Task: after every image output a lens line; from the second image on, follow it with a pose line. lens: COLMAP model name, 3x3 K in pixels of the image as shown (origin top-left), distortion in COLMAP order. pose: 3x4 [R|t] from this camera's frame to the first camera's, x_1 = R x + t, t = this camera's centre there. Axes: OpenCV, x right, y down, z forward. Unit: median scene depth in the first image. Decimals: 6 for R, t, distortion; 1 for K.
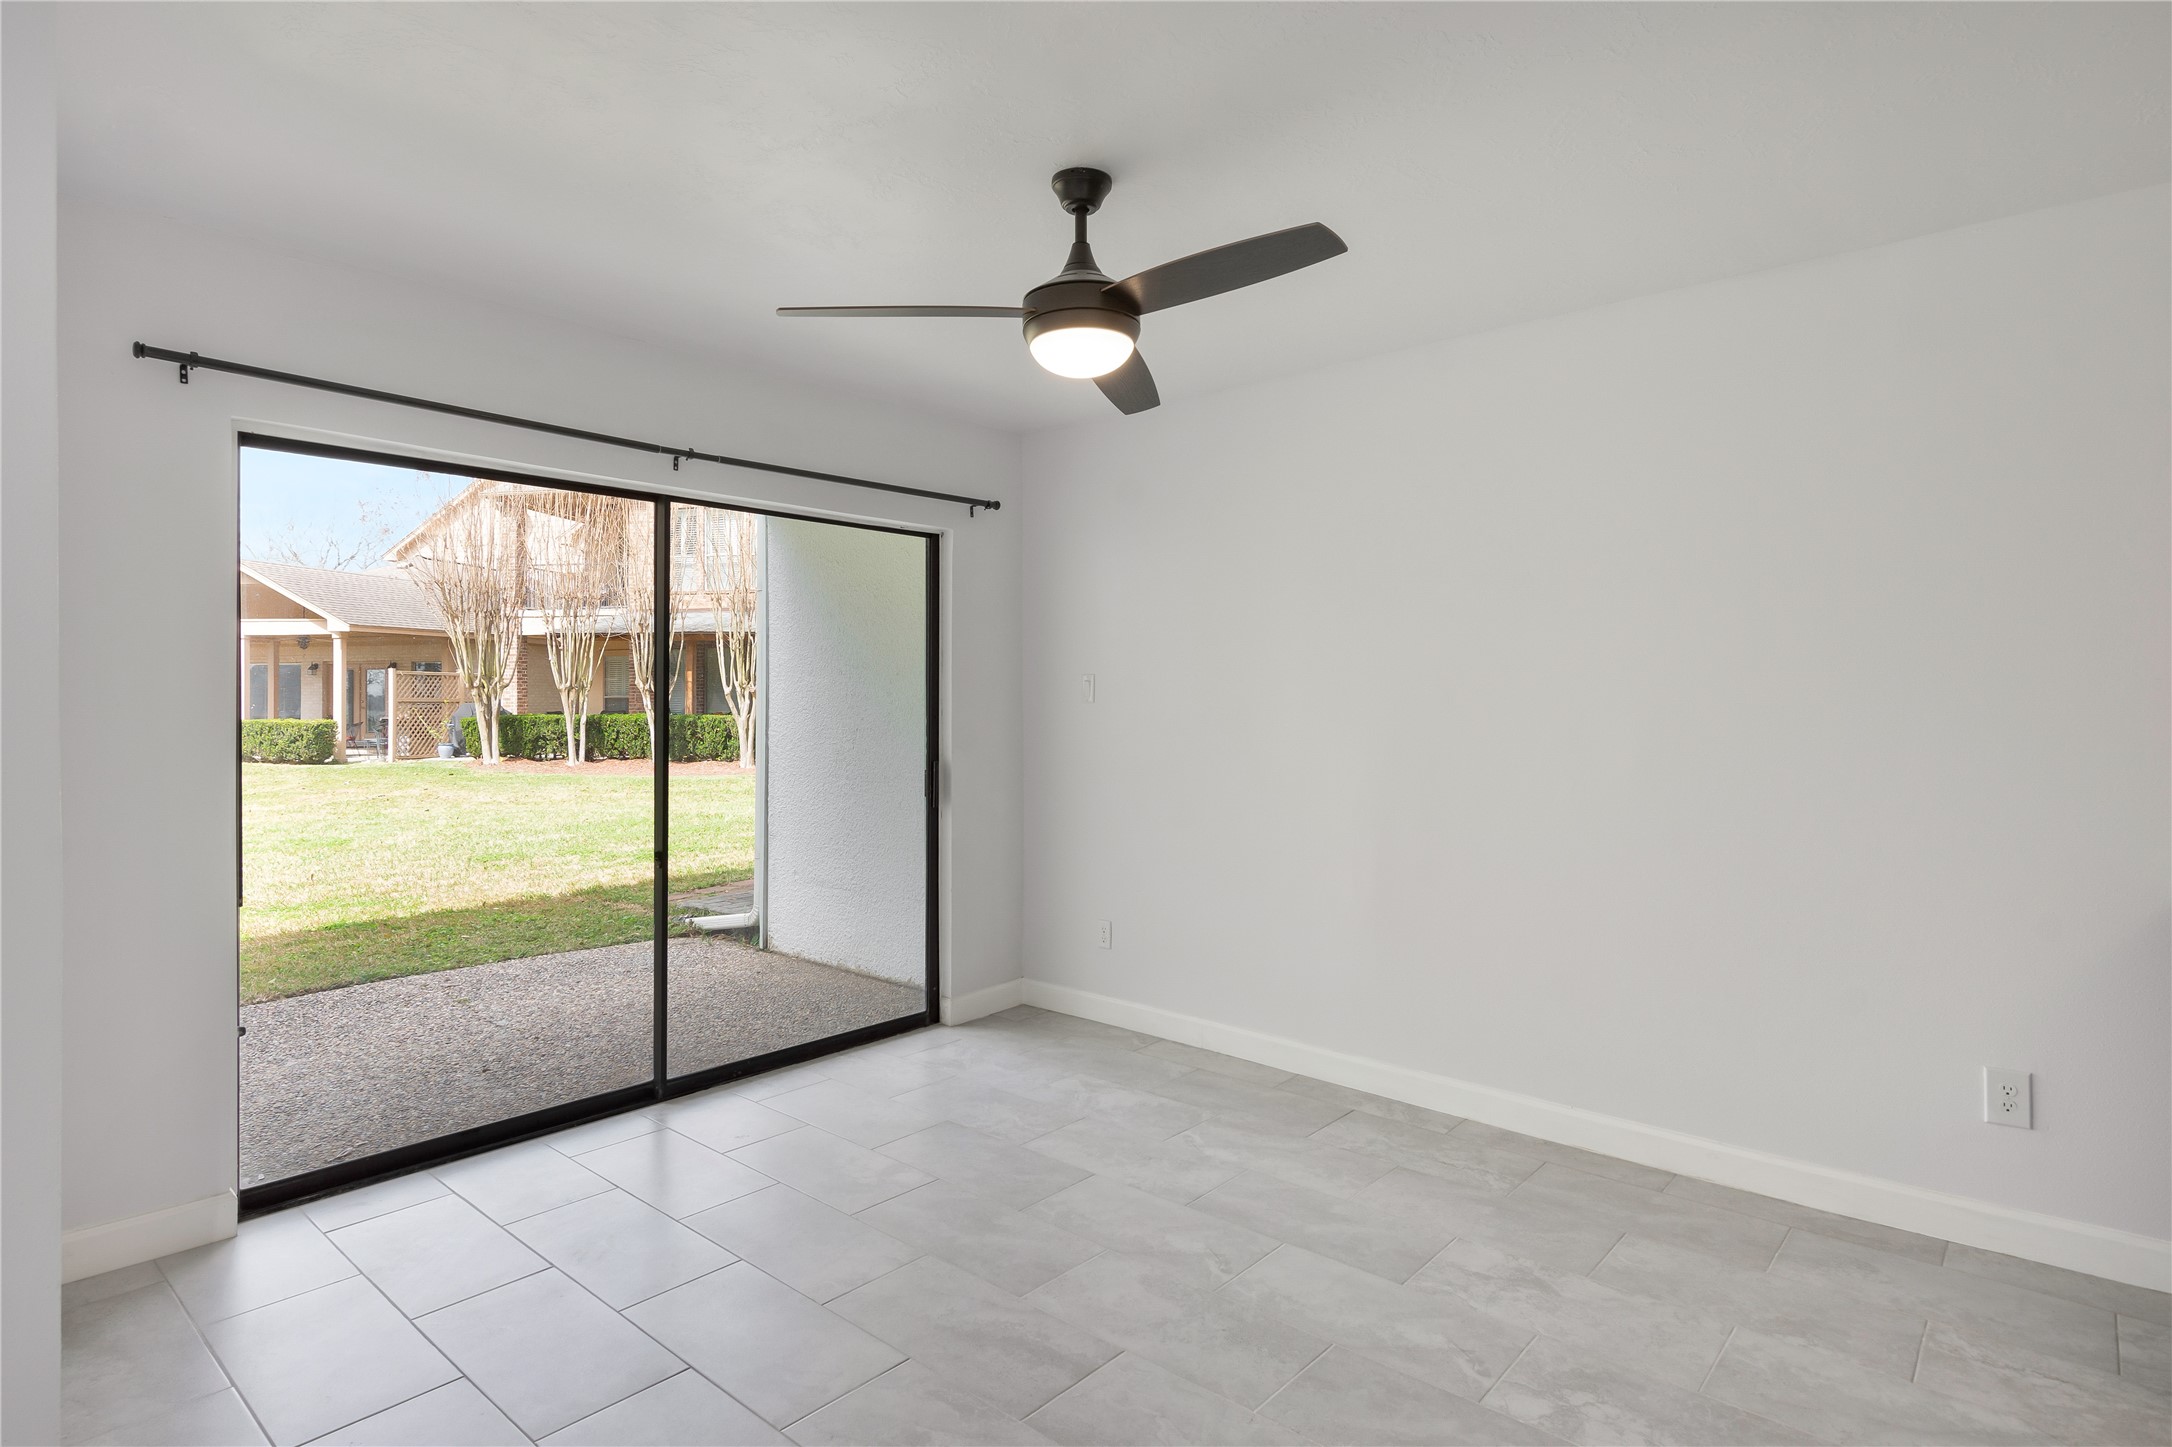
lens RADIAL K [[1127.5, 0, 1074.4], [0, 1127.5, 700.2], [0, 0, 1]] dist [-0.007008, -0.001161]
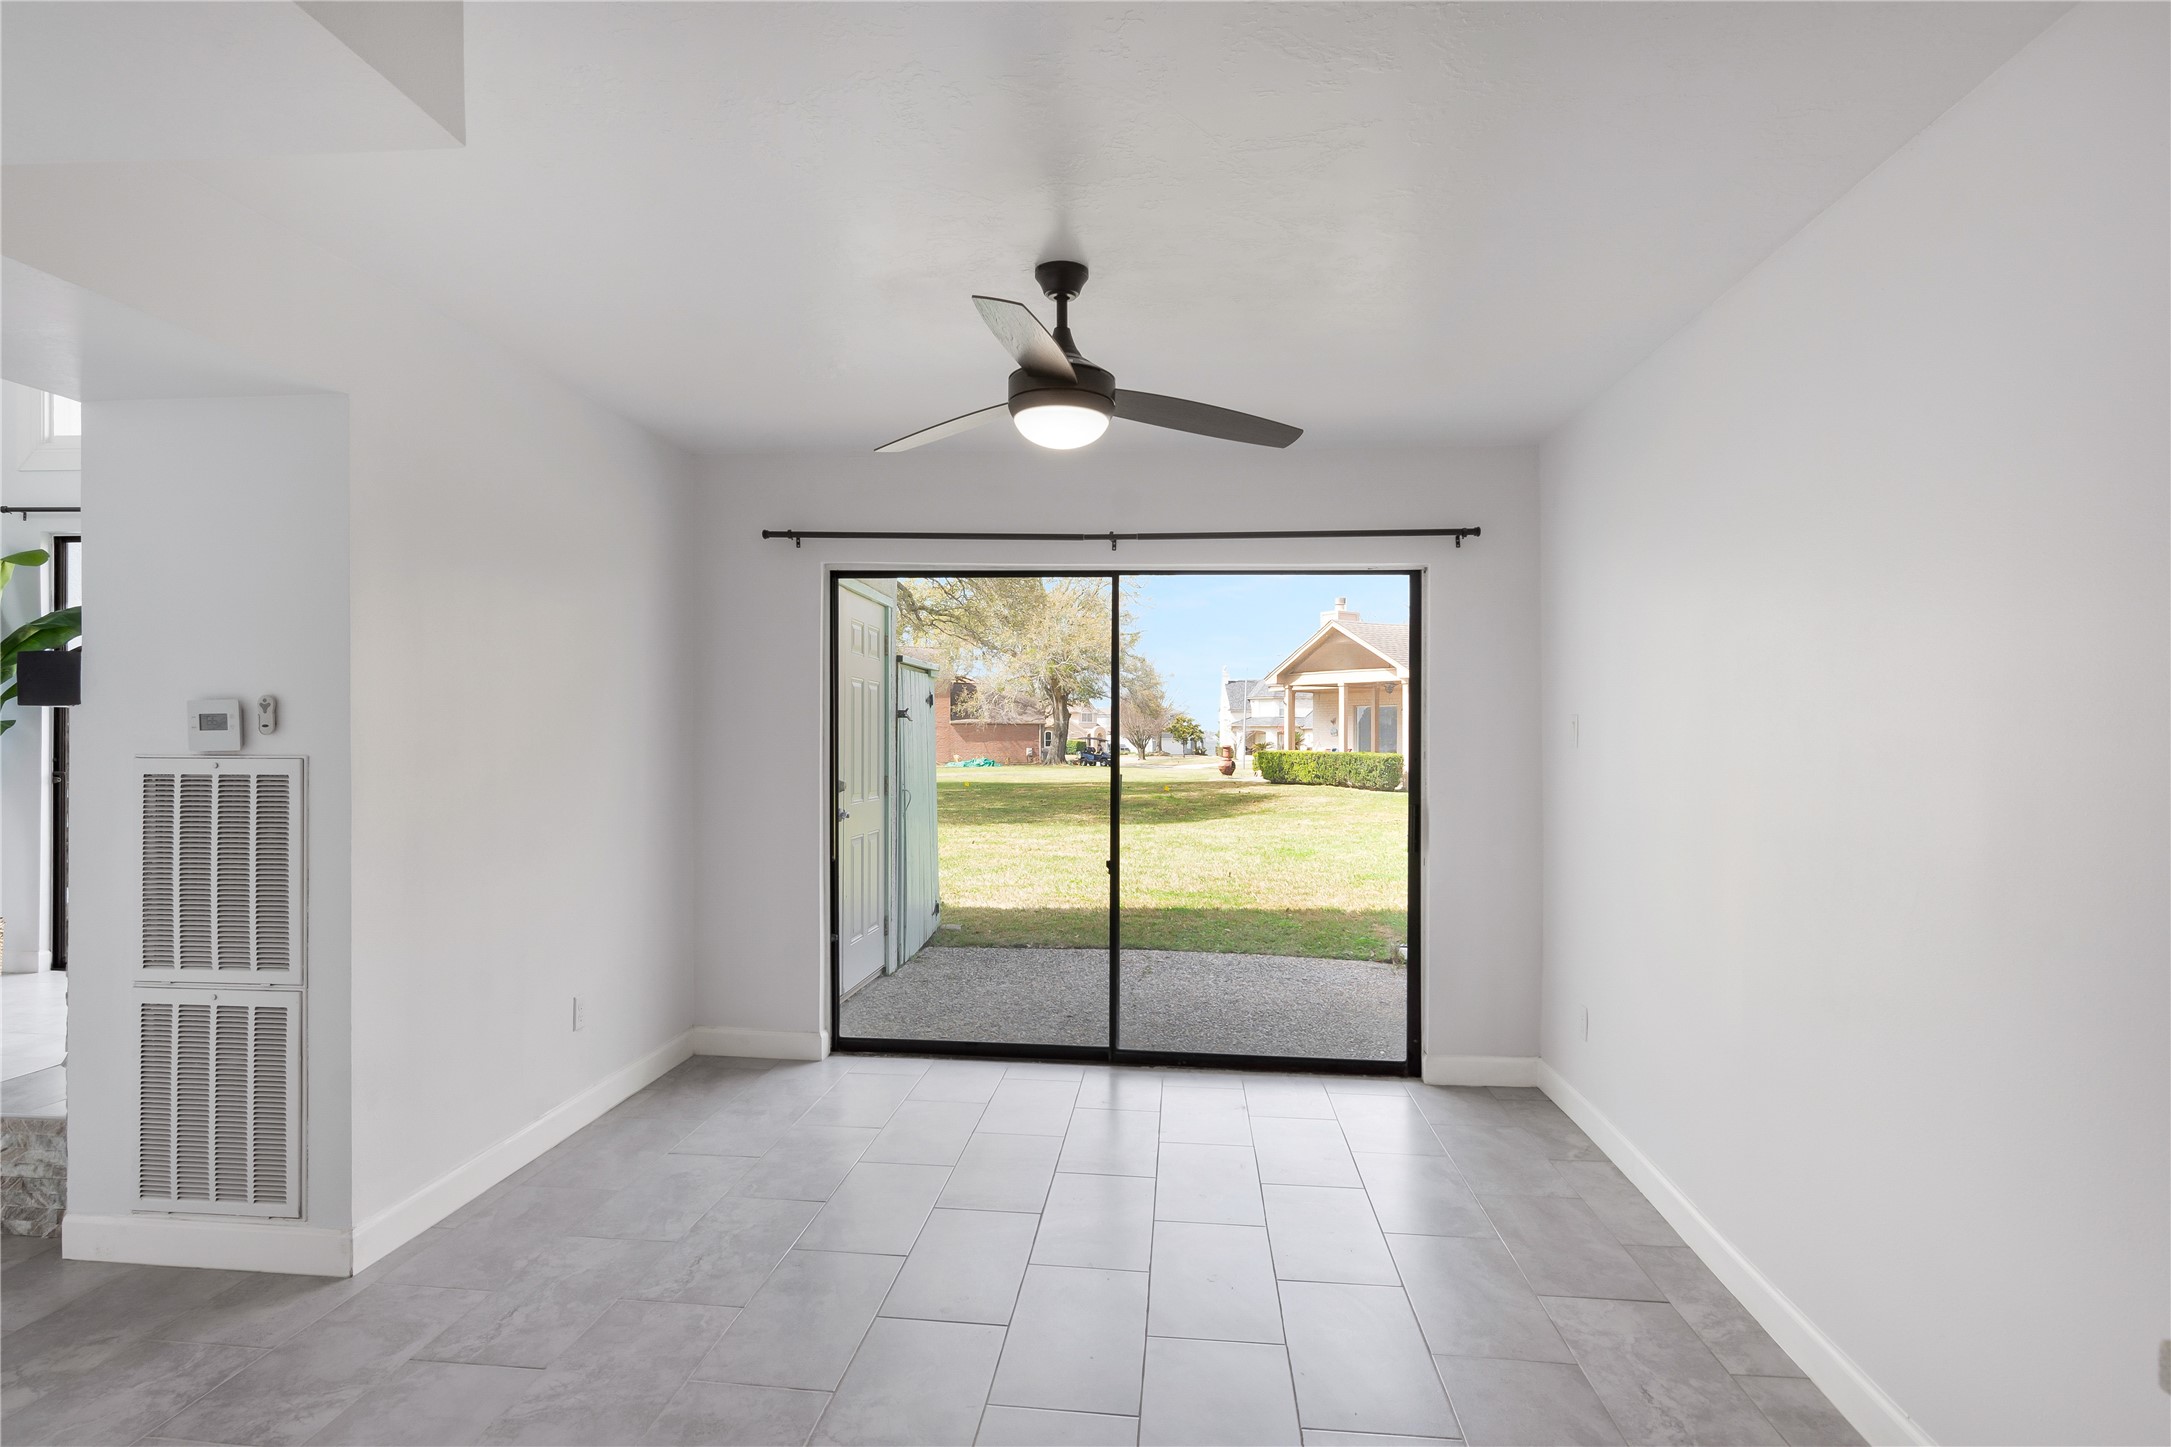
lens RADIAL K [[1126.9, 0, 1073.3], [0, 1126.9, 720.7], [0, 0, 1]] dist [-0.007008, -0.001161]
pose [[0.590920, -0.000160, -0.806730, 0.482766], [-0.013699, 0.999854, -0.010232, -0.004327], [0.806614, 0.017098, 0.590831, 0.190499]]
